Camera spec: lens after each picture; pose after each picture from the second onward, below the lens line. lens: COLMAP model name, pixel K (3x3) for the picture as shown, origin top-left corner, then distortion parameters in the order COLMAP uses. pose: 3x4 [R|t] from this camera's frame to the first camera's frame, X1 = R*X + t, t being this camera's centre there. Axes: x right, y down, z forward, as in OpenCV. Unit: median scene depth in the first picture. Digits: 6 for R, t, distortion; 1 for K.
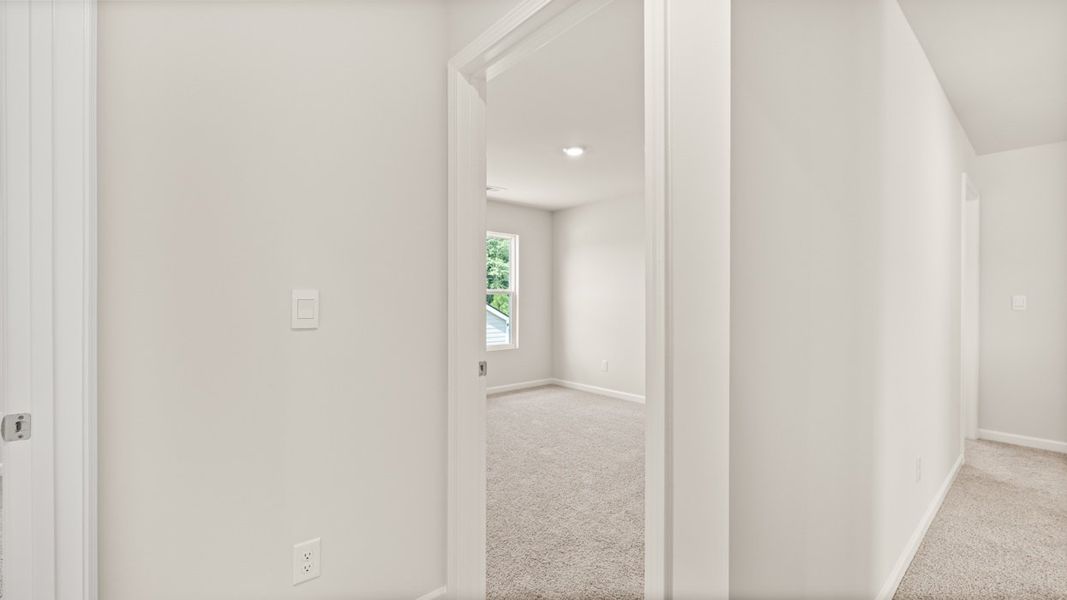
lens RADIAL K [[429.7, 0, 528.9], [0, 429.7, 301.3], [0, 0, 1]] dist [0.000026, 0.000000]
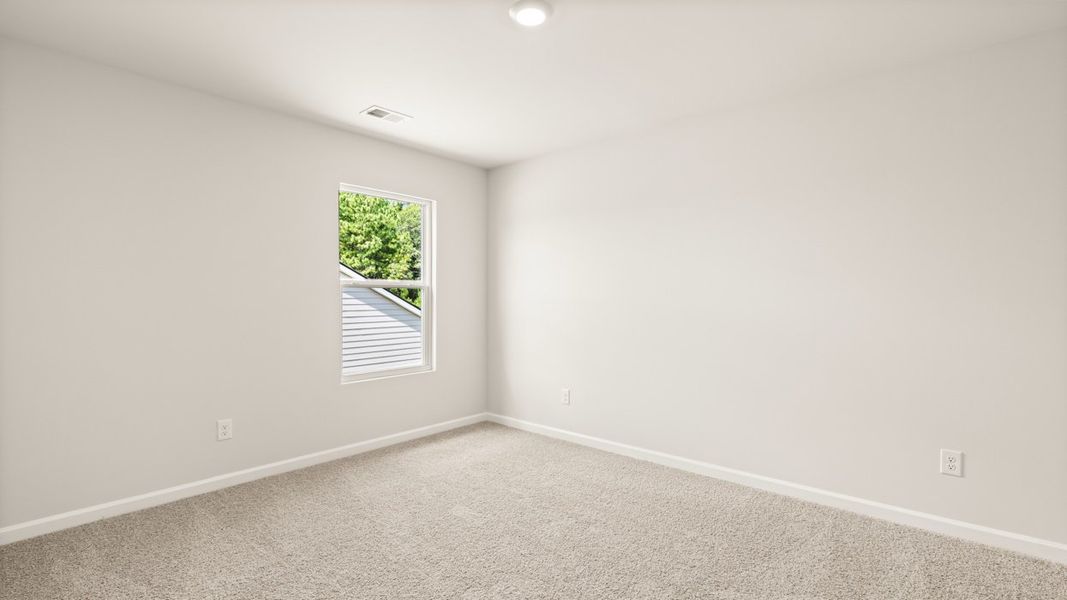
lens RADIAL K [[445.2, 0, 528.6], [0, 445.2, 297.8], [0, 0, 1]] dist [0.002336, 0.000145]
pose [[0.989121, 0.000238, 0.147106, 0.016328], [-0.000203, 1.000000, -0.000252, -0.003516], [-0.147106, 0.000220, 0.989121, 0.309847]]
